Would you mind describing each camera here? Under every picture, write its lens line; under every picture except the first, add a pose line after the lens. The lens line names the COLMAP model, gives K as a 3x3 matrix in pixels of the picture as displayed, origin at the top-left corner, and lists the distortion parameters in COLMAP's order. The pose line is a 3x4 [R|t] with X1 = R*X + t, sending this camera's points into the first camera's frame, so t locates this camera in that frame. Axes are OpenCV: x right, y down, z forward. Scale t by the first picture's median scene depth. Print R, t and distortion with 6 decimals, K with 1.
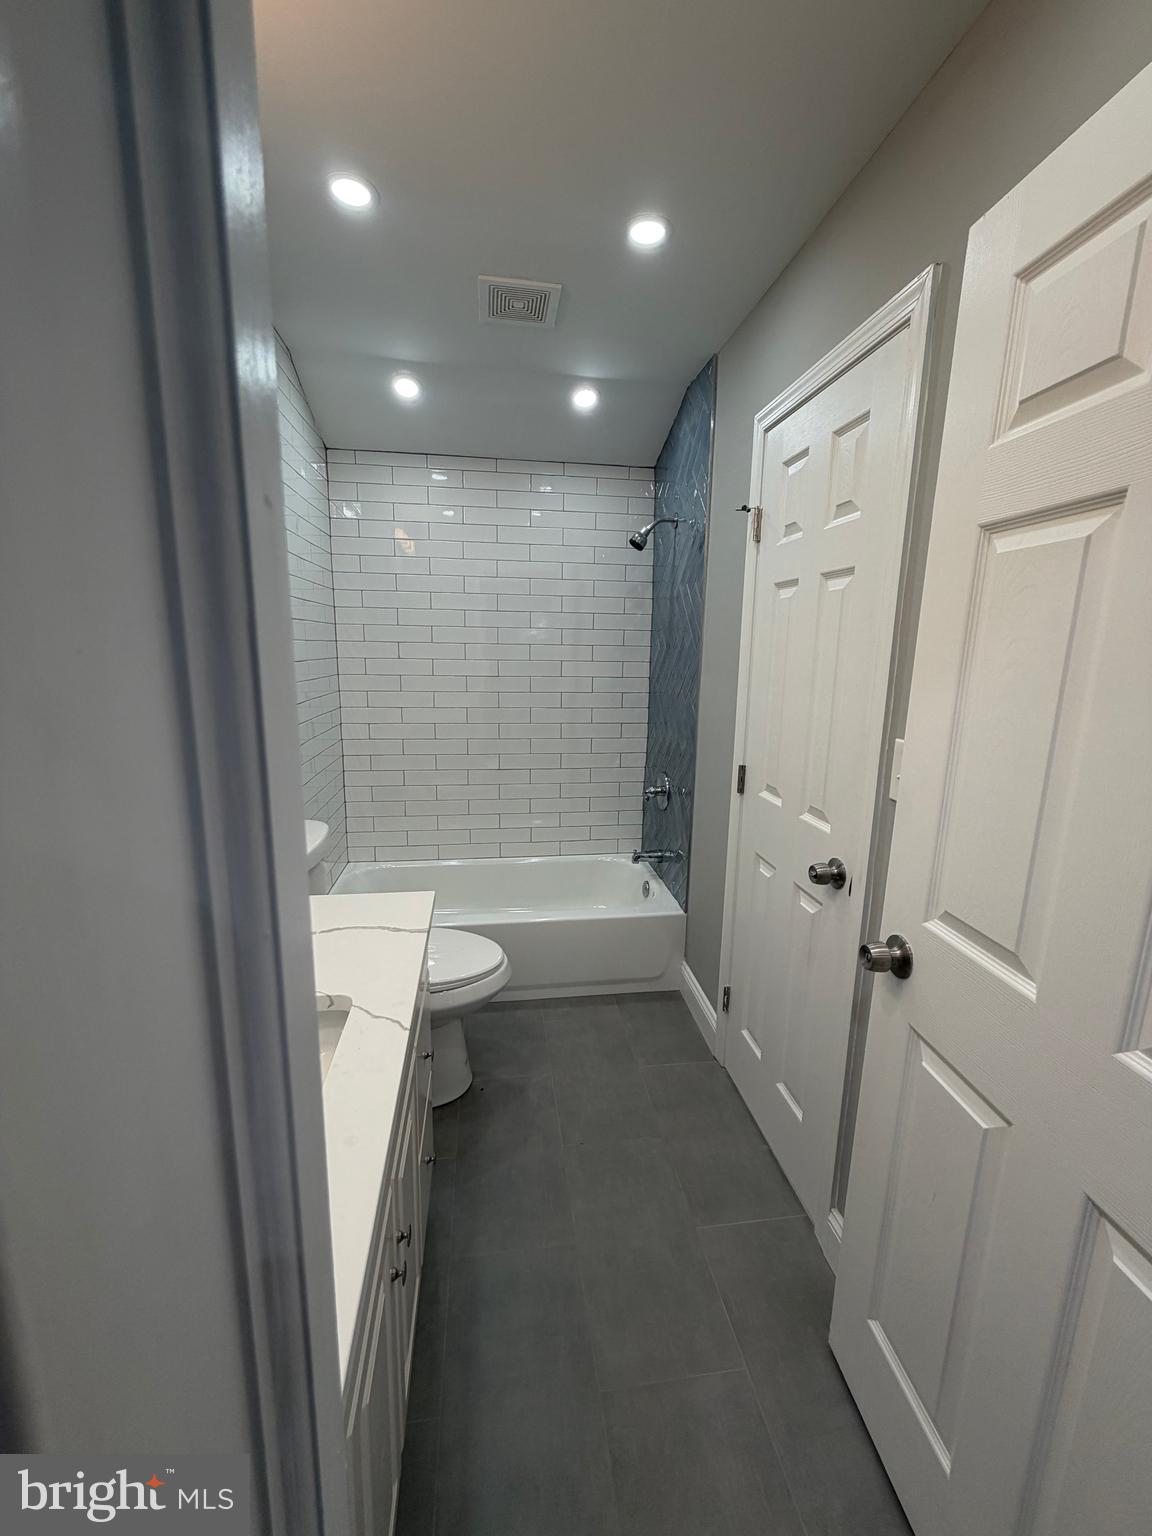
lens RADIAL K [[613.2, 0, 576.1], [0, 613.2, 763.0], [0, 0, 1]] dist [-0.000014, 0.000757]
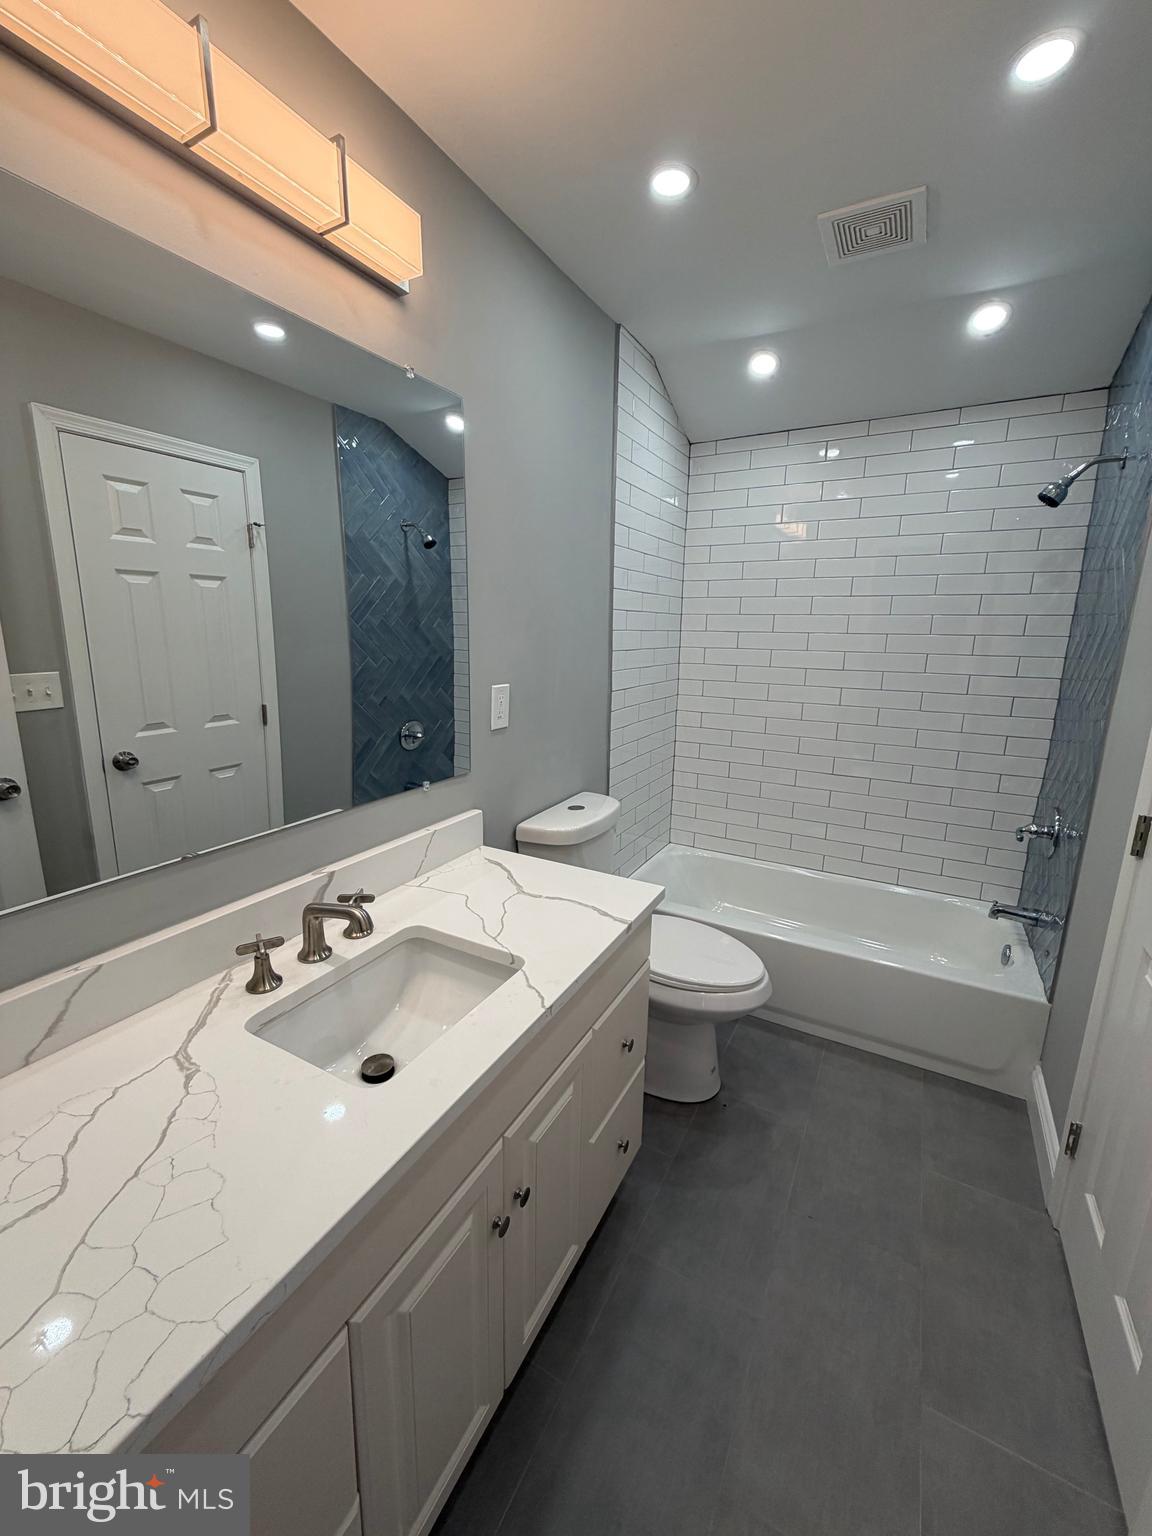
lens RADIAL K [[613.2, 0, 578.5], [0, 613.2, 763.1], [0, 0, 1]] dist [-0.000014, 0.000757]
pose [[0.797826, 0.124090, -0.589979, 0.123893], [-0.113350, 0.992011, 0.055367, -0.015514], [0.592137, 0.022701, 0.805518, 0.069452]]
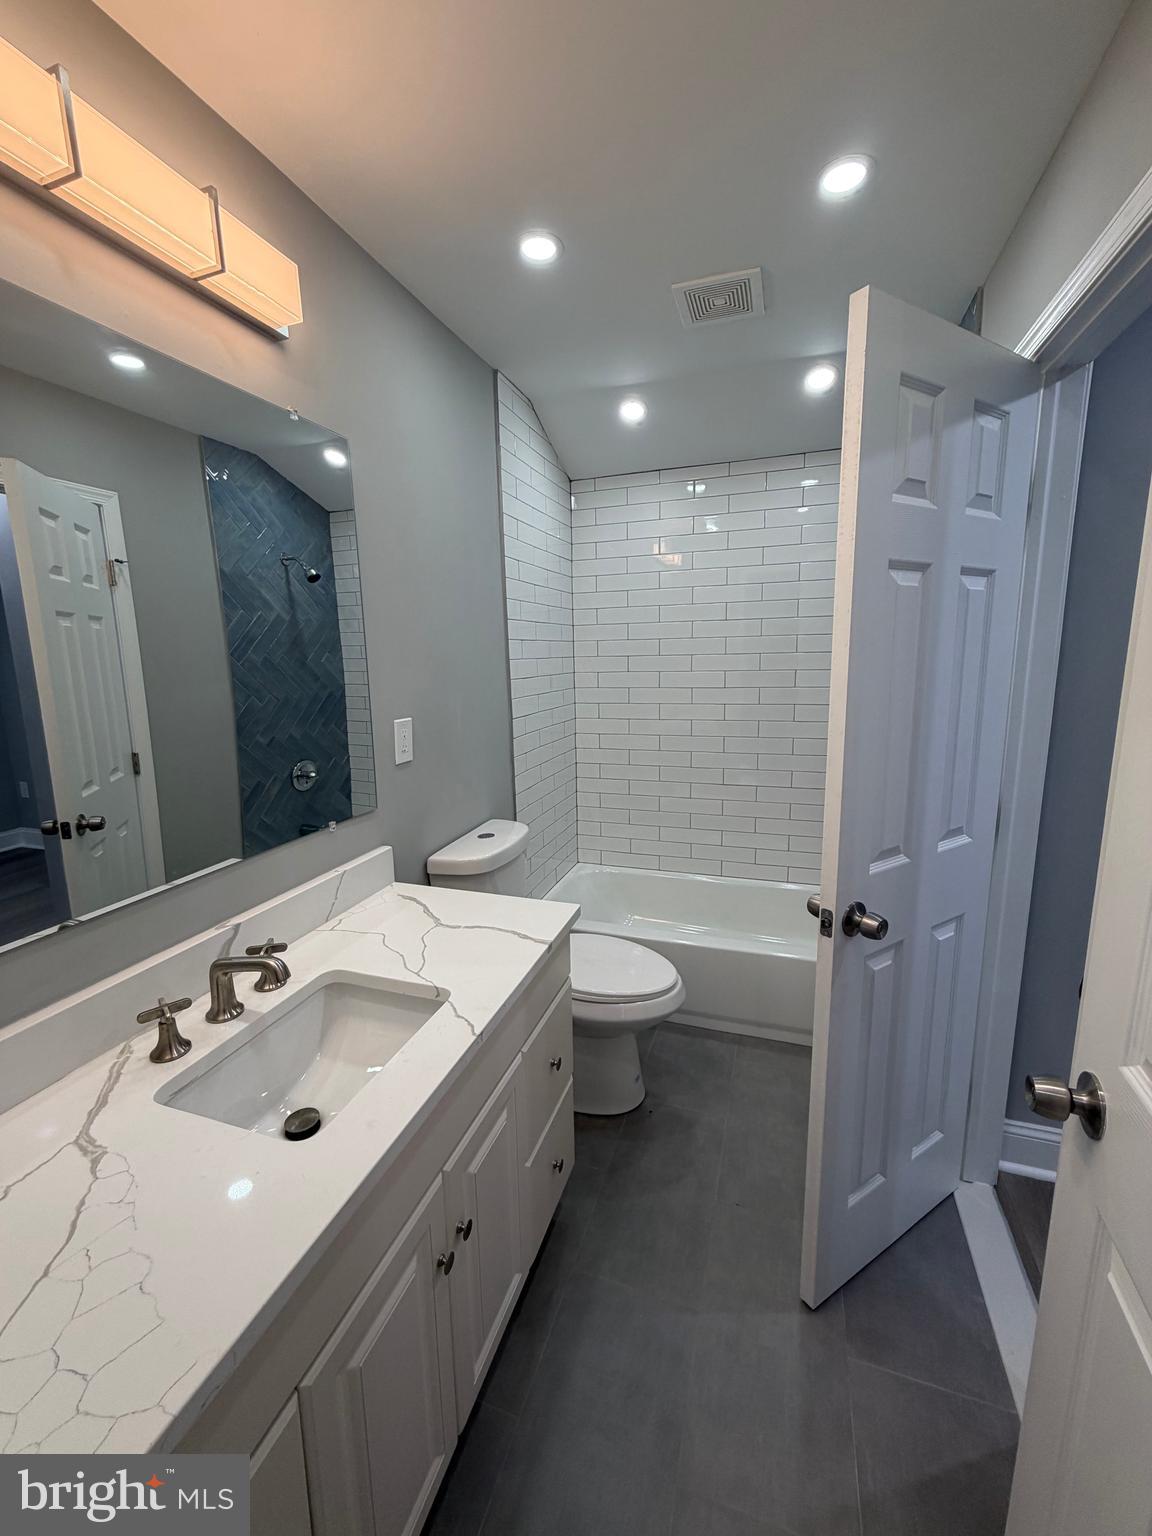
lens RADIAL K [[613.2, 0, 578.2], [0, 613.2, 763.2], [0, 0, 1]] dist [-0.000014, 0.000757]
pose [[0.889701, 0.045357, -0.454286, 0.127003], [-0.049477, 0.998771, 0.002820, -0.016807], [0.453855, 0.019968, 0.890852, 0.048287]]
